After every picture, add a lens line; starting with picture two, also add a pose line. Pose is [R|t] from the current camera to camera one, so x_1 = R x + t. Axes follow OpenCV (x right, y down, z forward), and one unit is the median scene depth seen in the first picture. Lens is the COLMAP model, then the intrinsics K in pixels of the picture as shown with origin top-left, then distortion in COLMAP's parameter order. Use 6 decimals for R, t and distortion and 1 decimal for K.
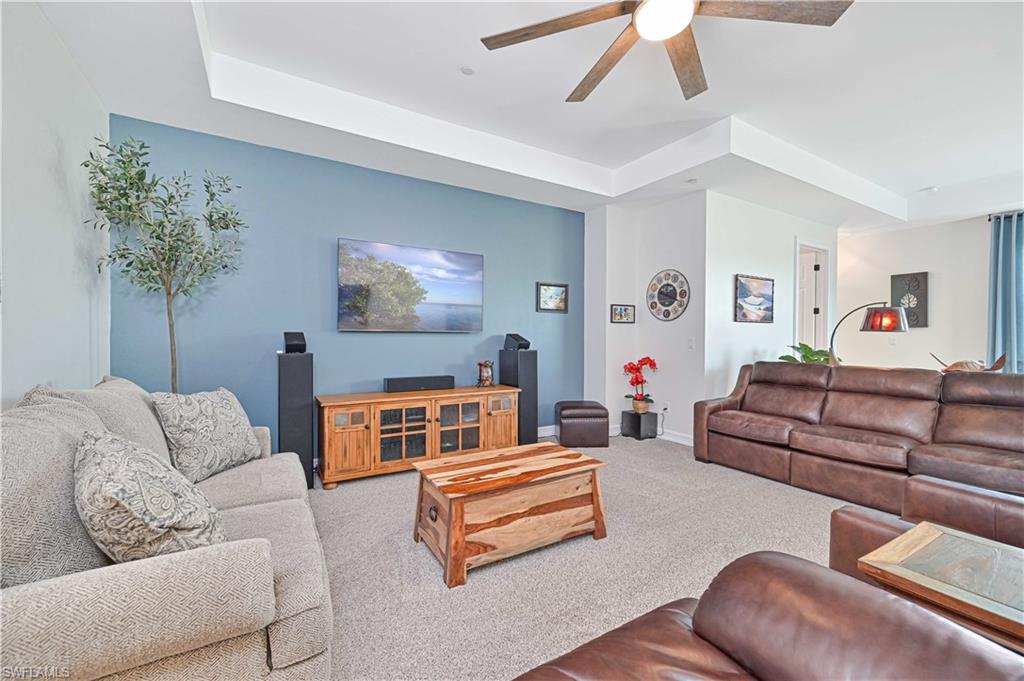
lens RADIAL K [[419.6, 0, 512.0], [0, 419.6, 340.5], [0, 0, 1]] dist [-0.000080, 0.000003]
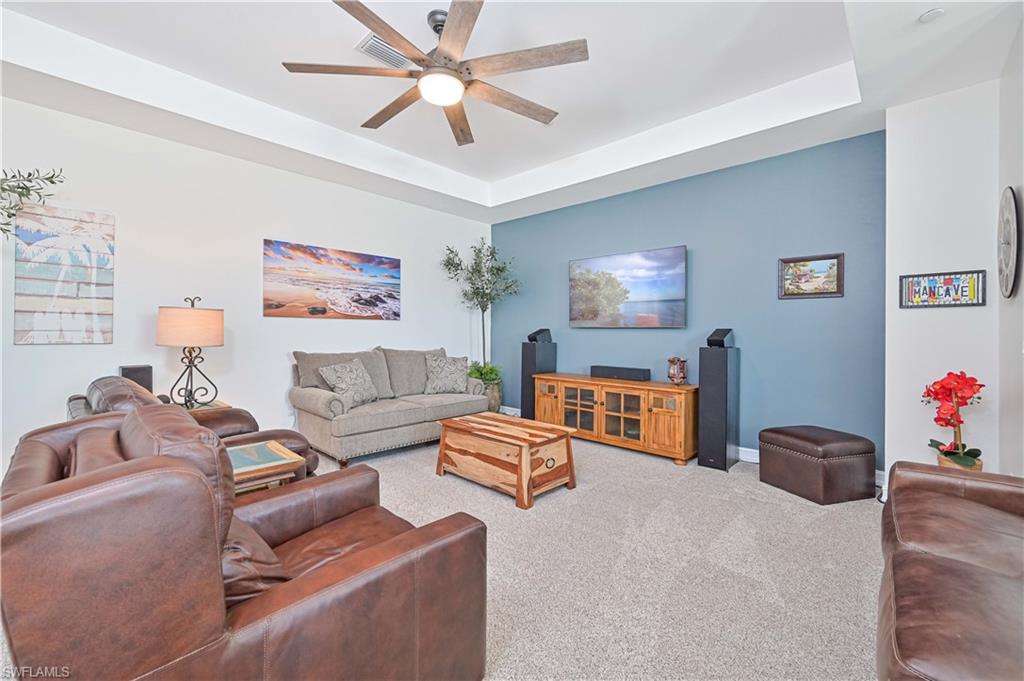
lens RADIAL K [[429.5, 0, 517.0], [0, 429.5, 330.8], [0, 0, 1]] dist [0.000125, -0.000006]
pose [[0.259812, -0.002686, -0.965655, 0.891521], [-0.012192, 0.999907, -0.006061, -0.001723], [0.965582, 0.013348, 0.259755, 0.453482]]
